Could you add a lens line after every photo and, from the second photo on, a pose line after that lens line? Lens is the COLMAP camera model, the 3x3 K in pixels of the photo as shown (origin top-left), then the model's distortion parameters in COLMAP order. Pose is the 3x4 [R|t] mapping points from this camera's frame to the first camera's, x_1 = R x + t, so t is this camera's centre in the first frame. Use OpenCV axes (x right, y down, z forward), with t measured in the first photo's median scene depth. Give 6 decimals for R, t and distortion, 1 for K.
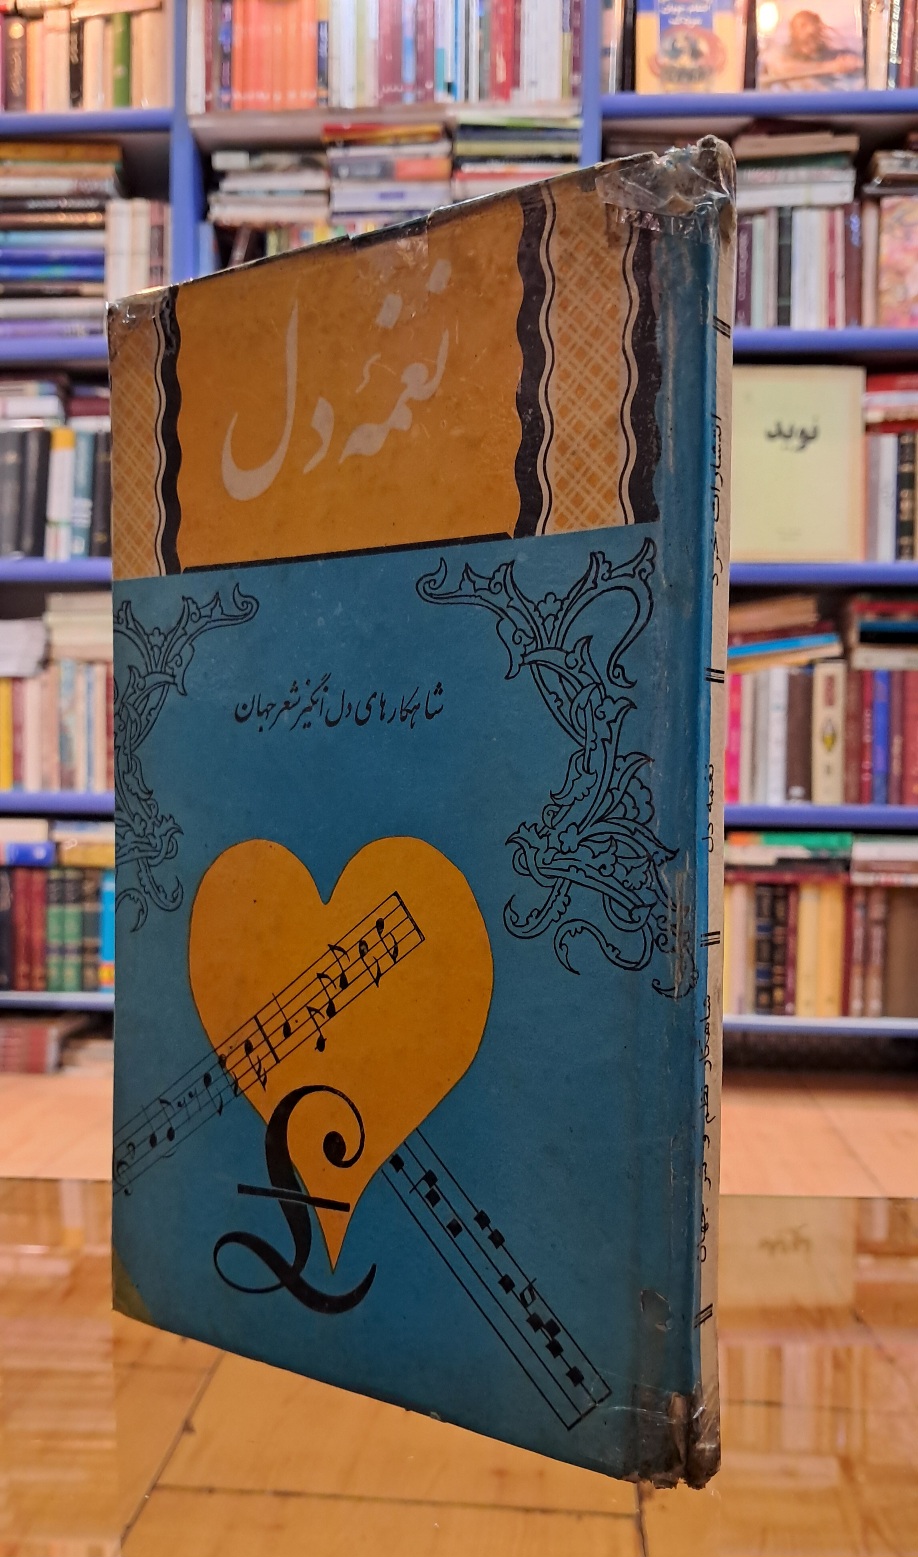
lens RADIAL K [[1210.9, 0, 460.4], [0, 1210.9, 801.8], [0, 0, 1]] dist [0.003051, -0.002551]
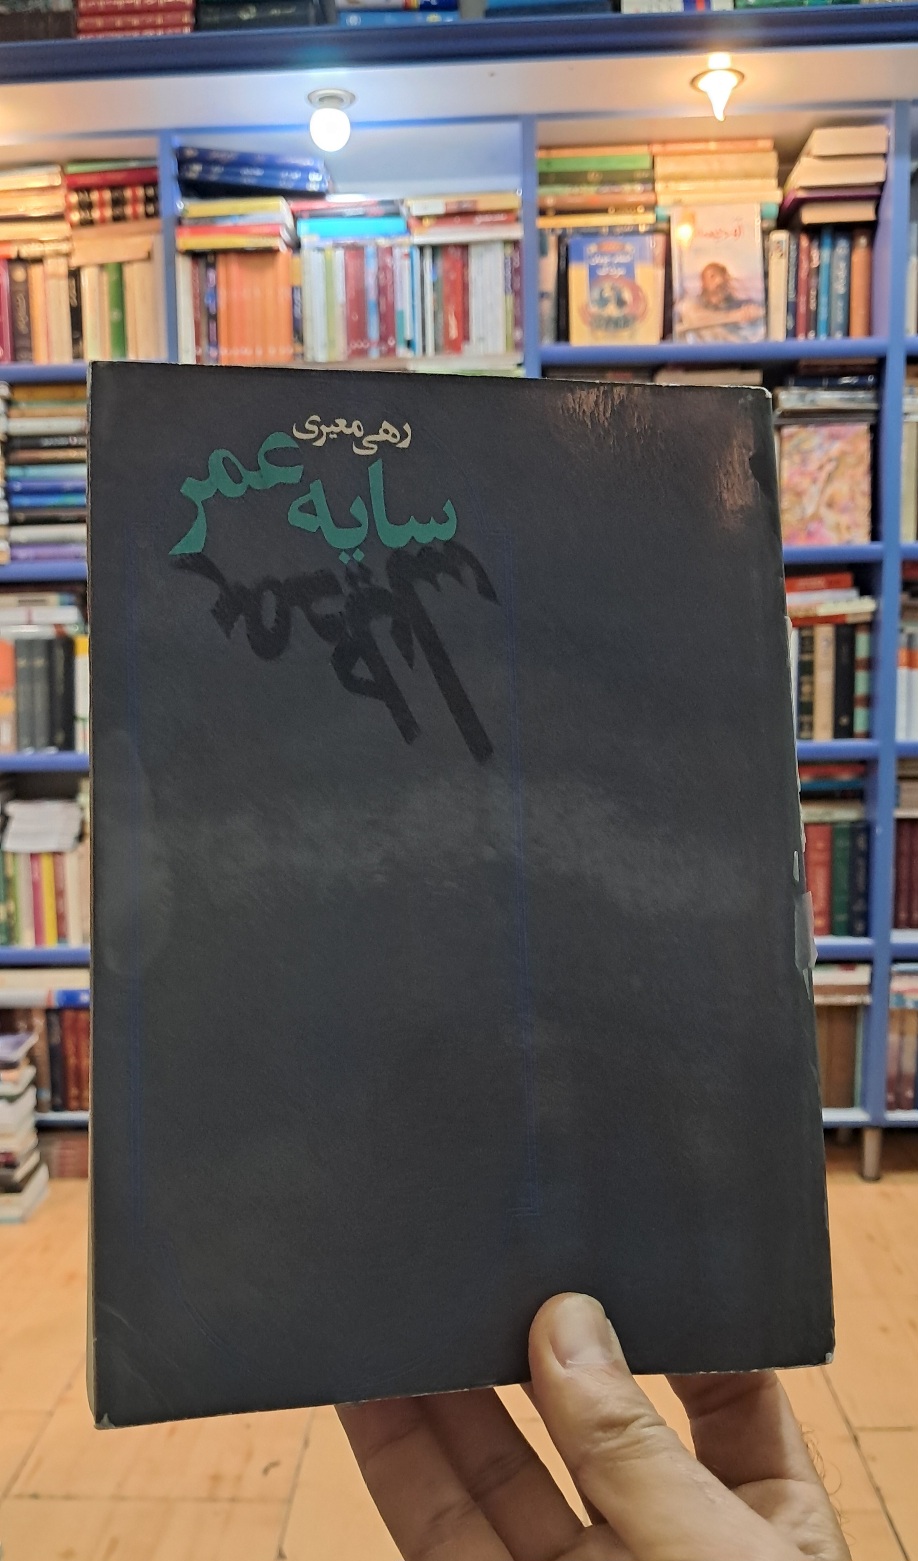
lens RADIAL K [[1214.0, 0, 460.4], [0, 1214.0, 803.9], [0, 0, 1]] dist [0.003051, -0.002551]
pose [[0.998965, -0.036323, 0.027392, -0.007354], [0.034100, 0.996394, 0.077693, -0.234488], [-0.030116, -0.076679, 0.996601, -0.183431]]
